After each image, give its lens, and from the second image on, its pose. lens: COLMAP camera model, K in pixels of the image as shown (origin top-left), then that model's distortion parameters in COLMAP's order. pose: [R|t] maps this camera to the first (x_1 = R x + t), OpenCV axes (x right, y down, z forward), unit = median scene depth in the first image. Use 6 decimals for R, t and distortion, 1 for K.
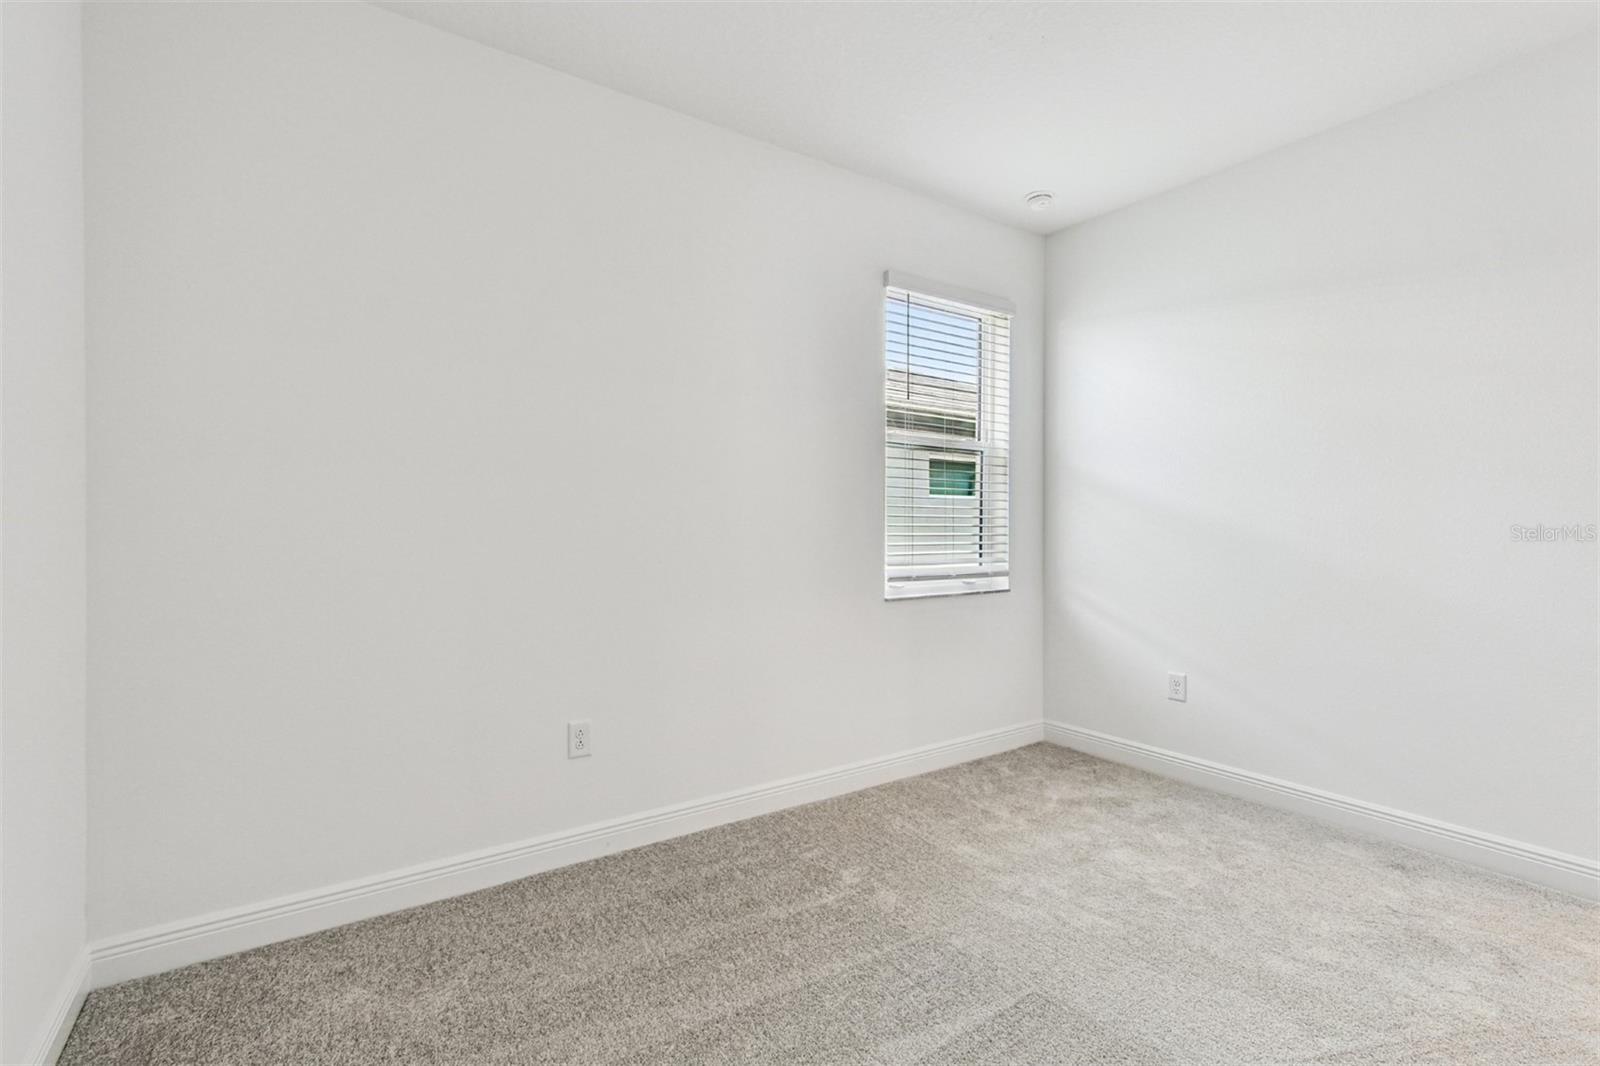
lens RADIAL K [[714.6, 0, 794.4], [0, 714.6, 543.4], [0, 0, 1]] dist [0.000110, 0.000160]
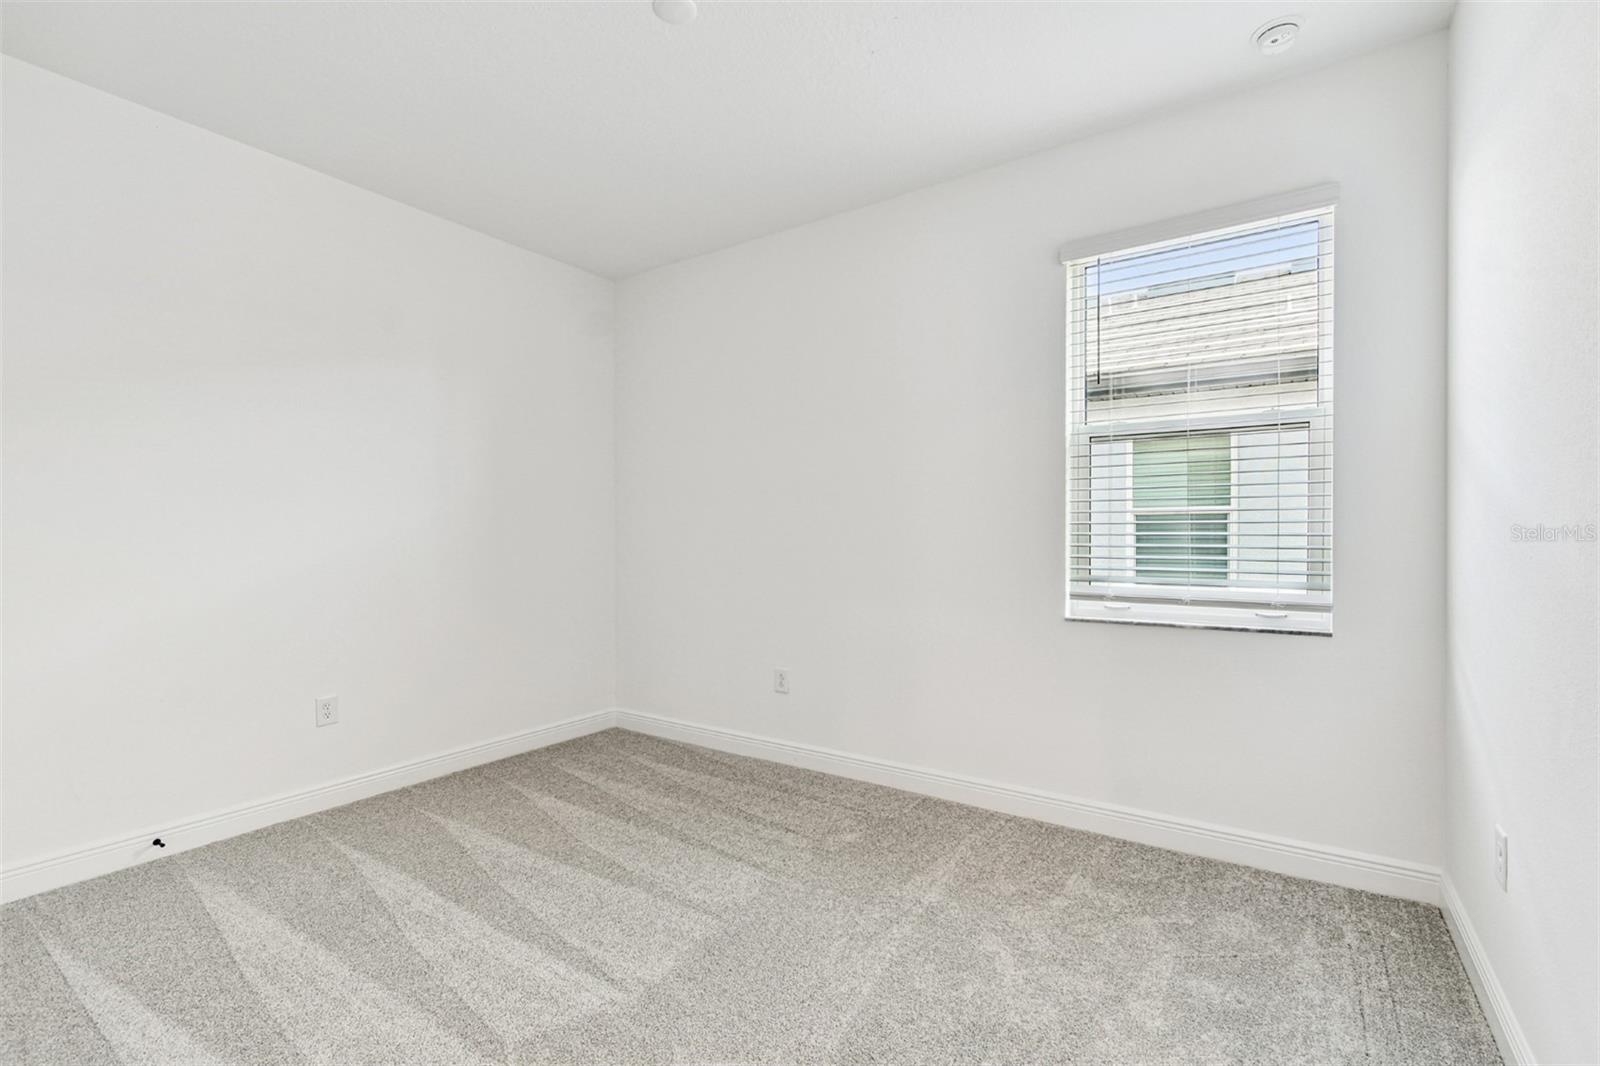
lens RADIAL K [[688.9, 0, 798.5], [0, 688.9, 547.0], [0, 0, 1]] dist [0.001788, 0.000138]
pose [[0.386044, 0.014183, -0.922371, 0.731691], [-0.015429, 0.999841, 0.008917, -0.011592], [0.922351, 0.010789, 0.386202, 0.343602]]
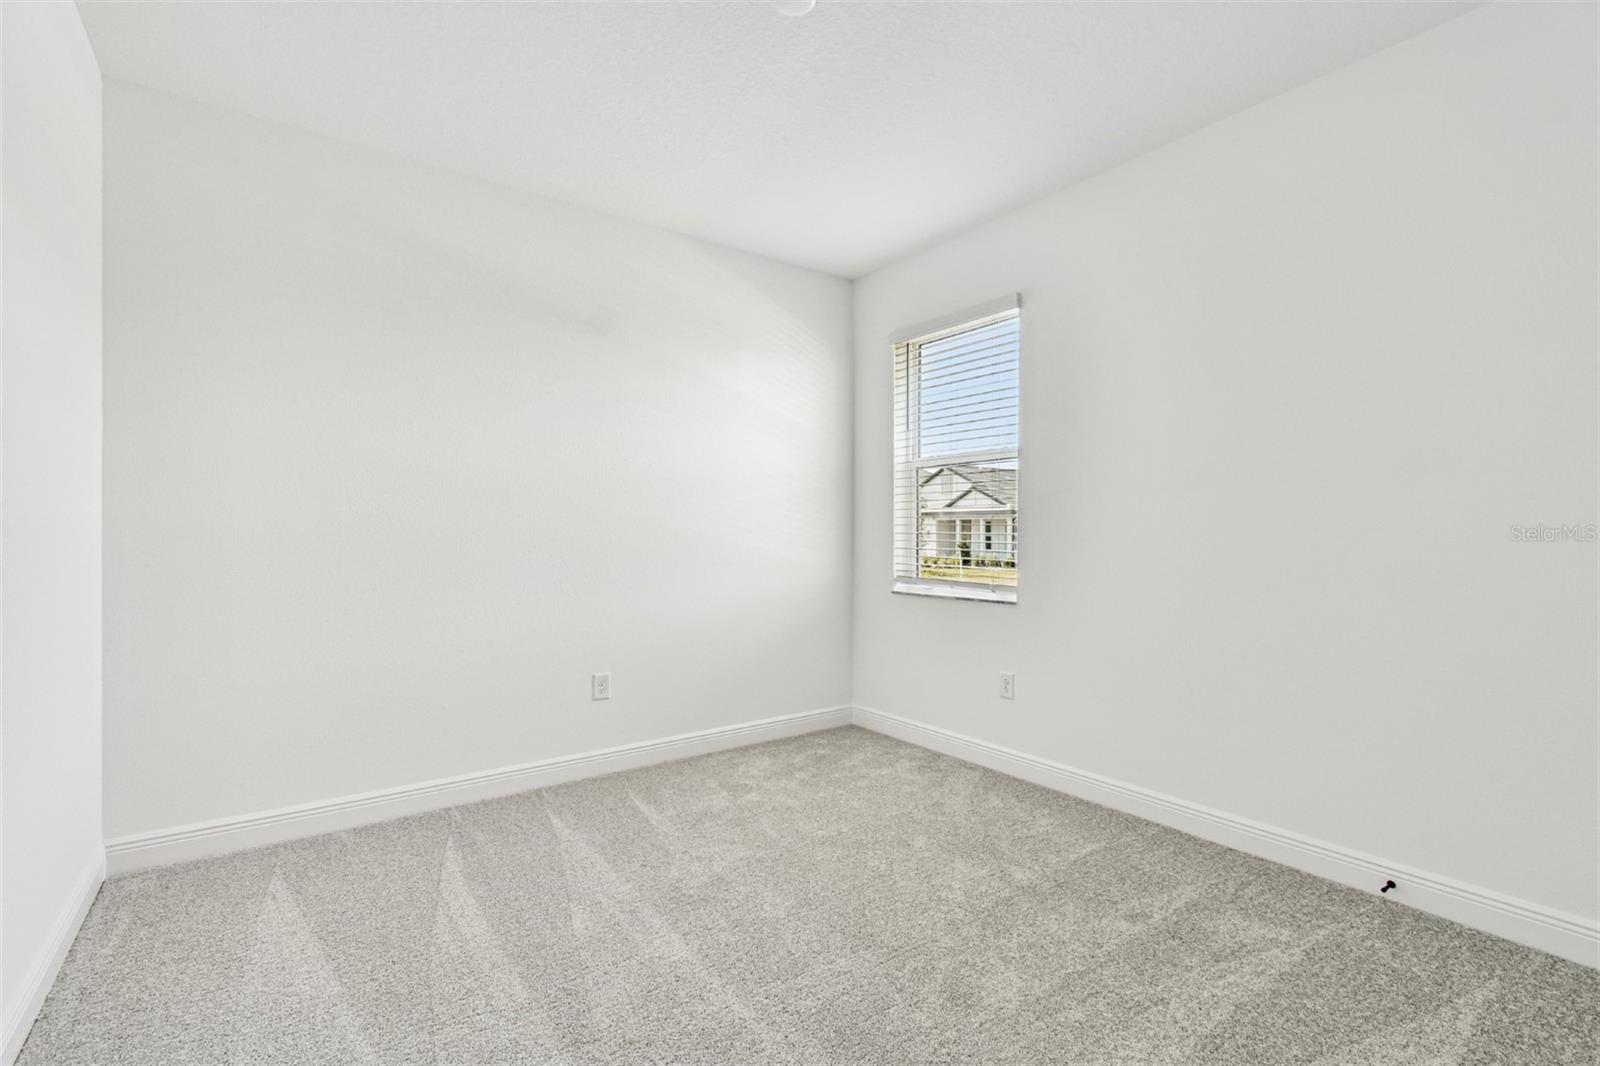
lens RADIAL K [[714.6, 0, 794.4], [0, 714.6, 543.4], [0, 0, 1]] dist [0.000110, 0.000160]
pose [[0.013570, 0.009022, -0.999867, 1.300463], [-0.018126, 0.999797, 0.008775, -0.015627], [0.999744, 0.018004, 0.013731, 0.748461]]
